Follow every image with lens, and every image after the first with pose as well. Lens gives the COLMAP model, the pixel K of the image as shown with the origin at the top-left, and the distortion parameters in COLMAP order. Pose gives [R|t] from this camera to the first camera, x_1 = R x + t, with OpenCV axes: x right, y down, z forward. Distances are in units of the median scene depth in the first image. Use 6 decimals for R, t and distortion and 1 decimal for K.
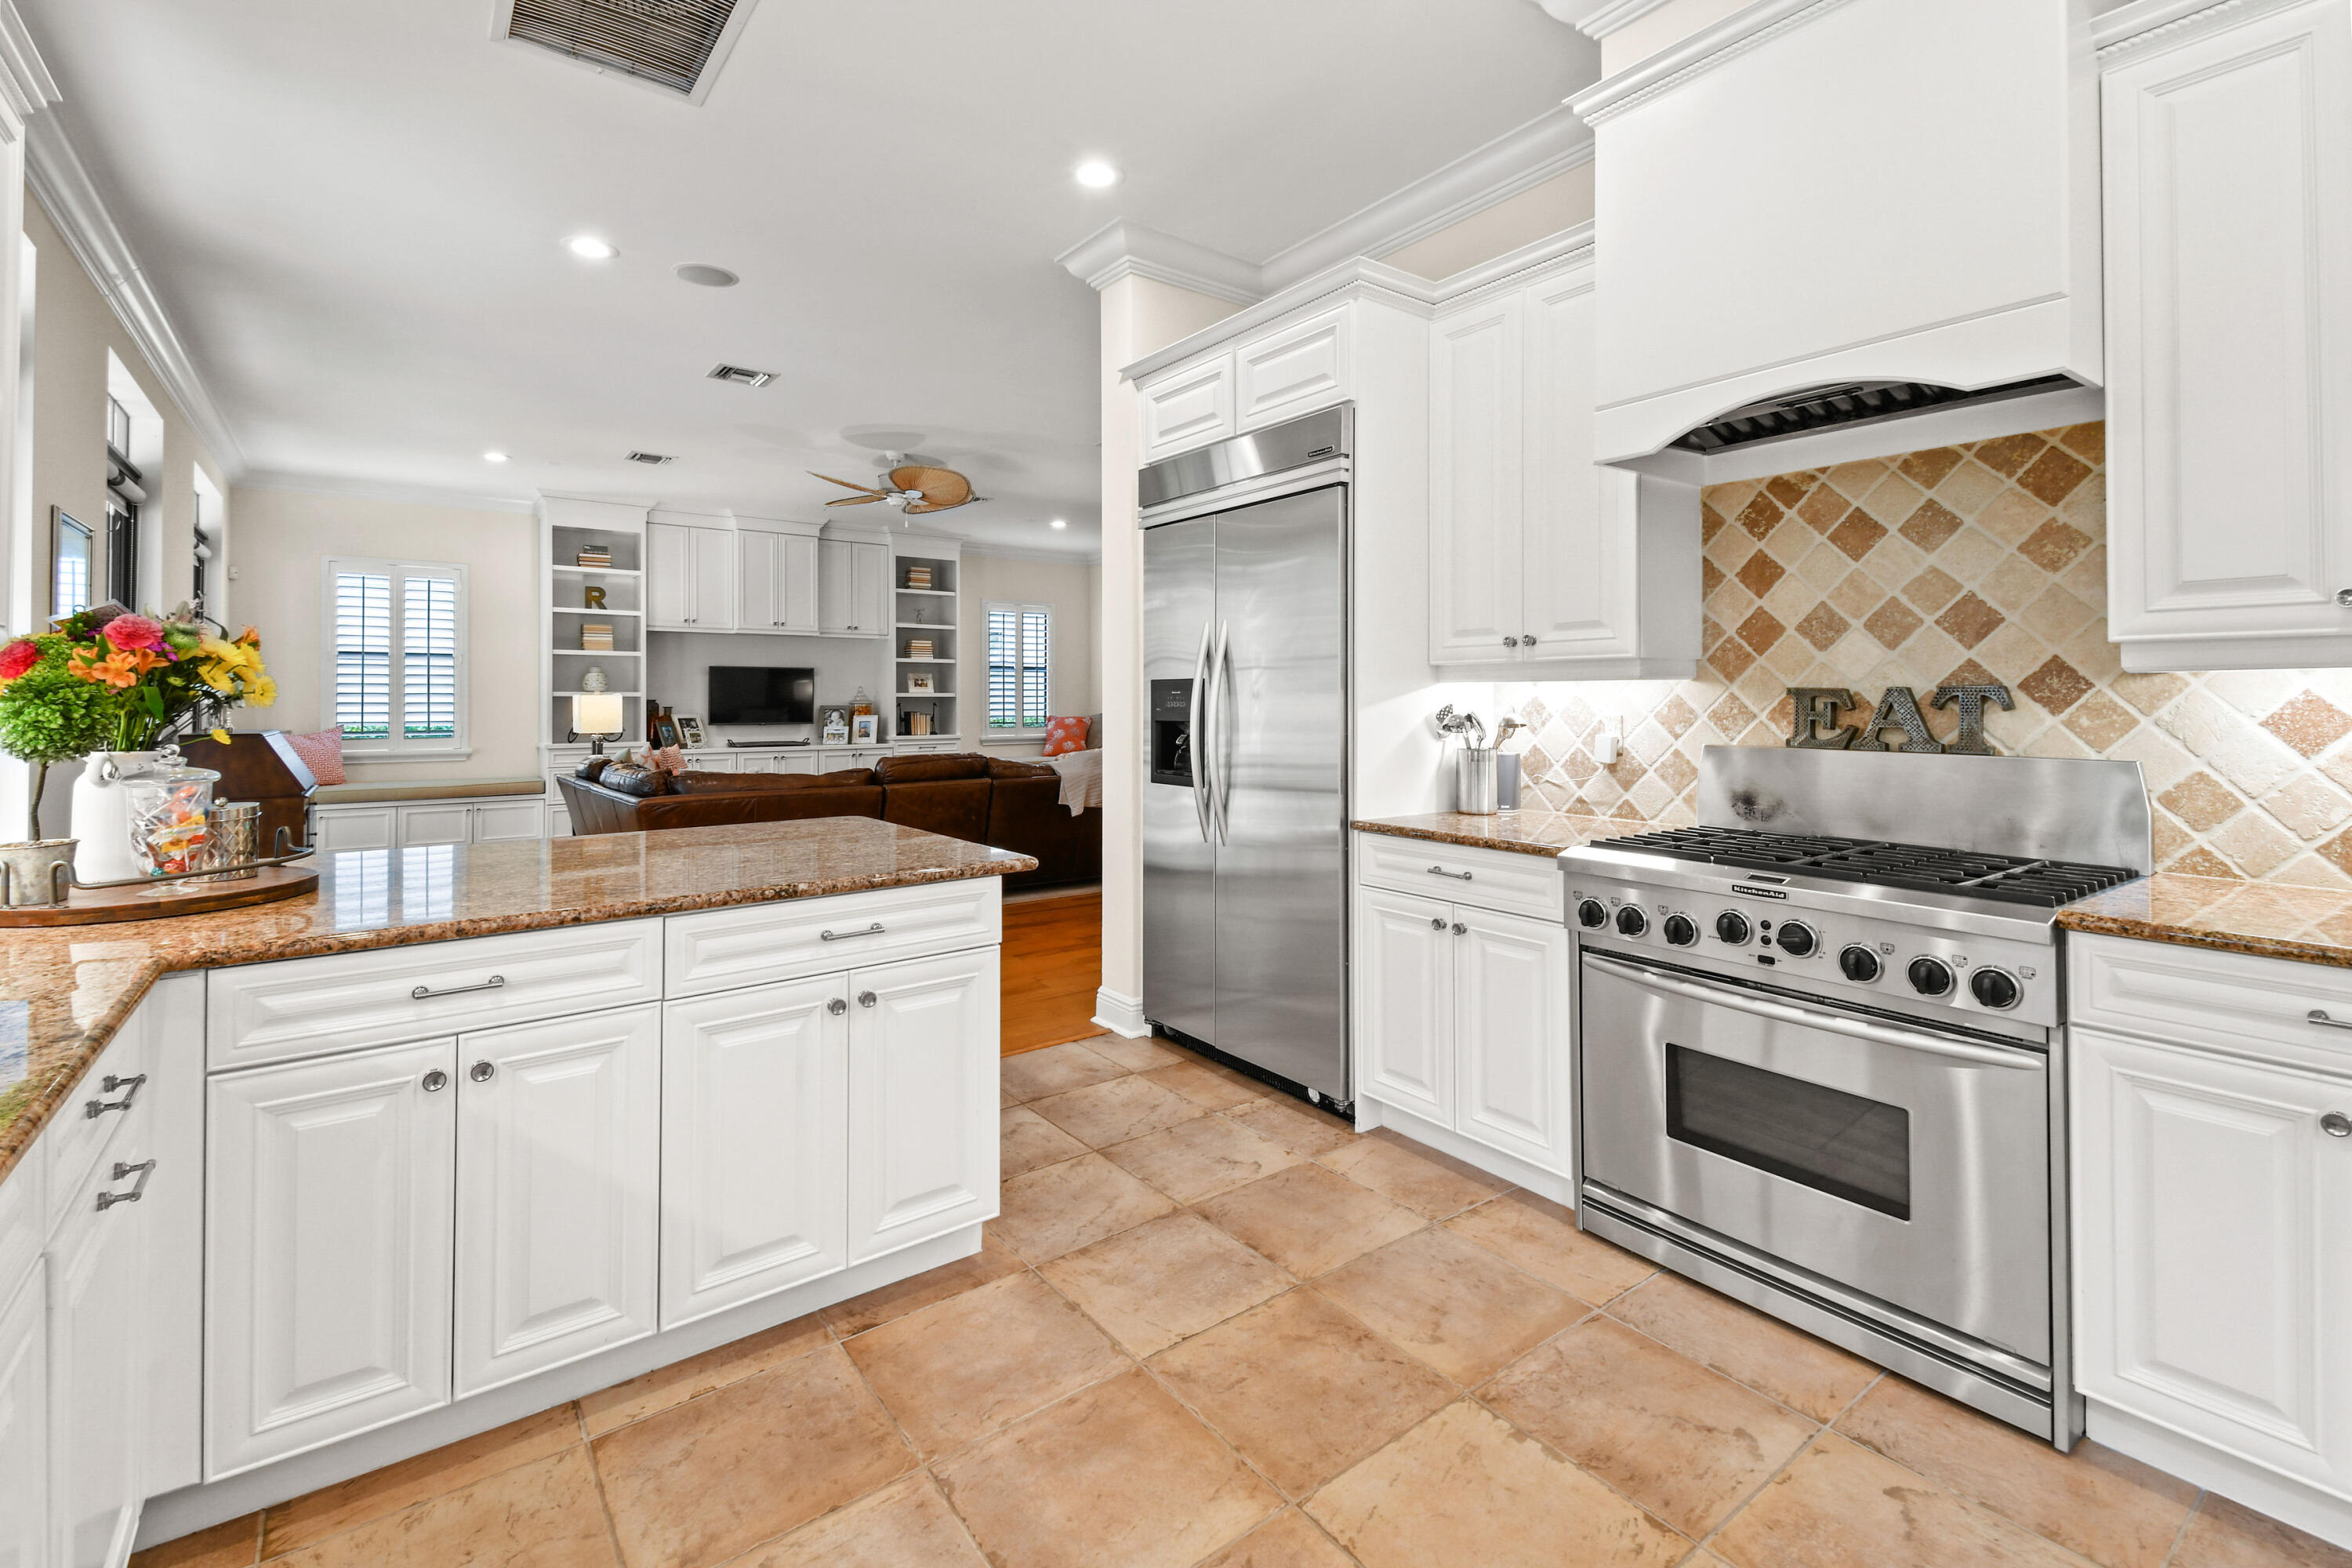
lens RADIAL K [[1046.1, 0, 1187.1], [0, 1046.1, 689.6], [0, 0, 1]] dist [0.039480, -0.015450]
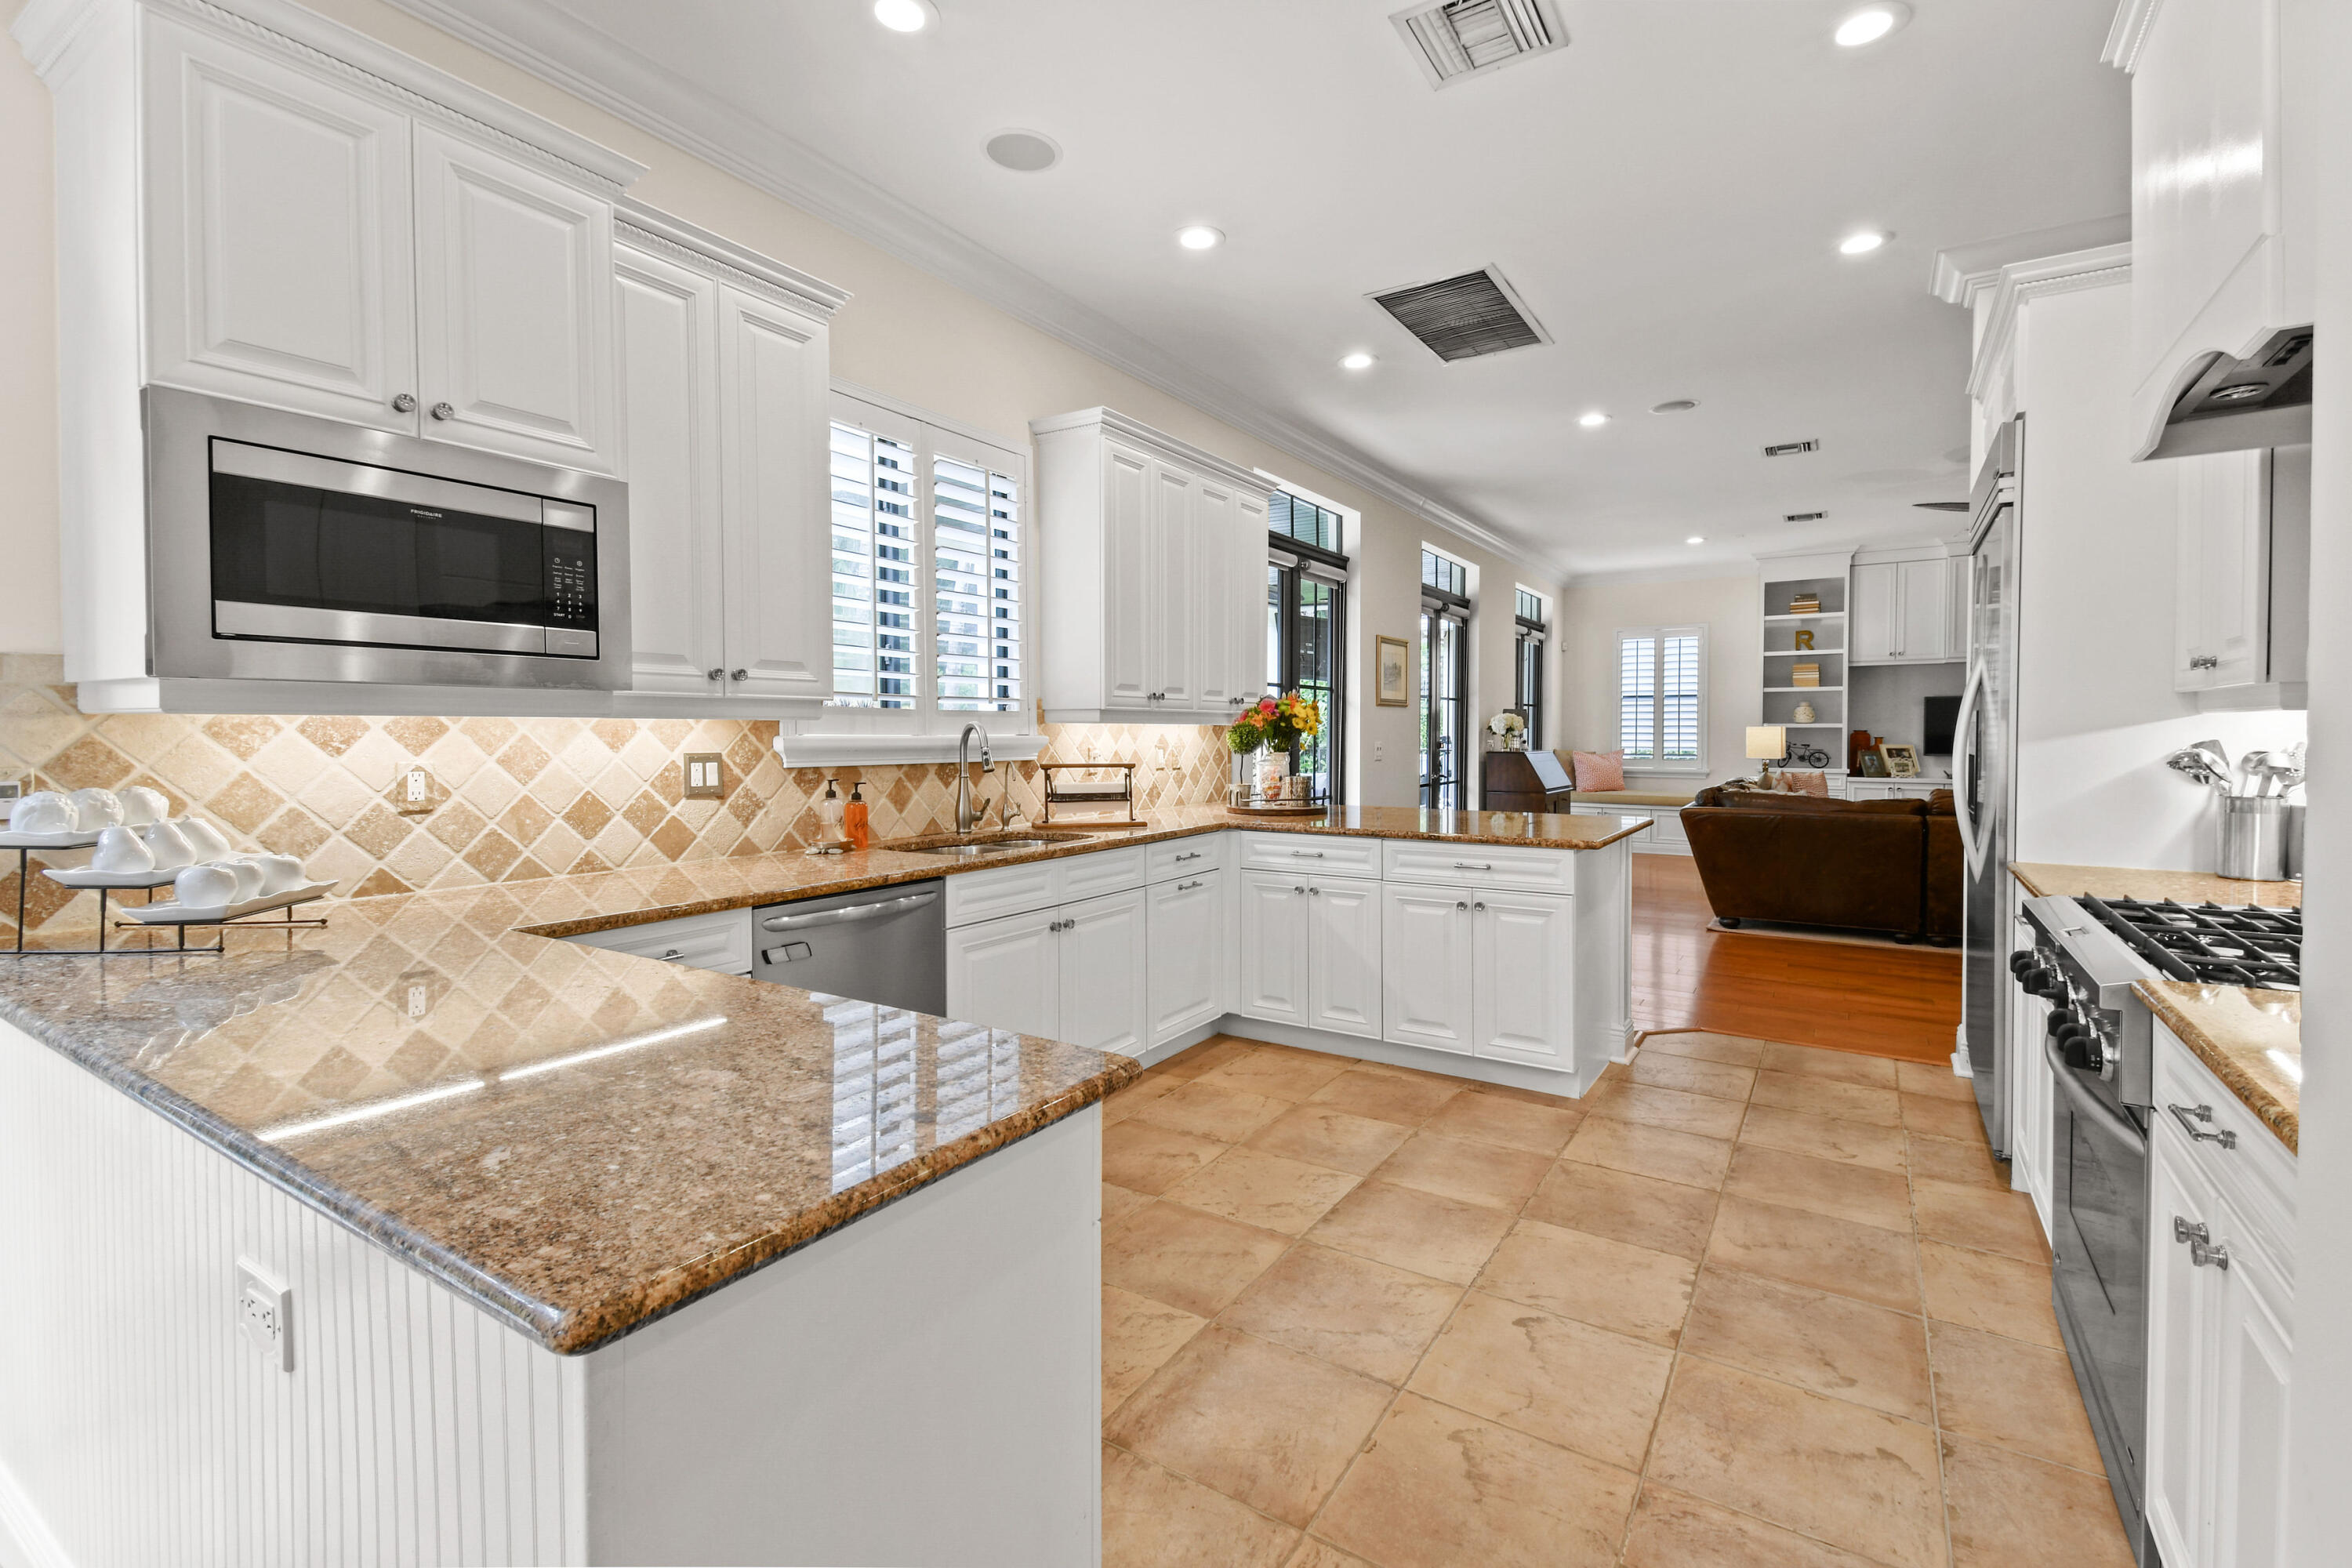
lens RADIAL K [[1063.0, 0, 1180.0], [0, 1063.0, 737.9], [0, 0, 1]] dist [0.038827, -0.016697]
pose [[0.330840, 0.007506, -0.943657, 0.311247], [0.009268, 0.999894, 0.011202, -0.001705], [0.943641, -0.012452, 0.330736, -0.010294]]
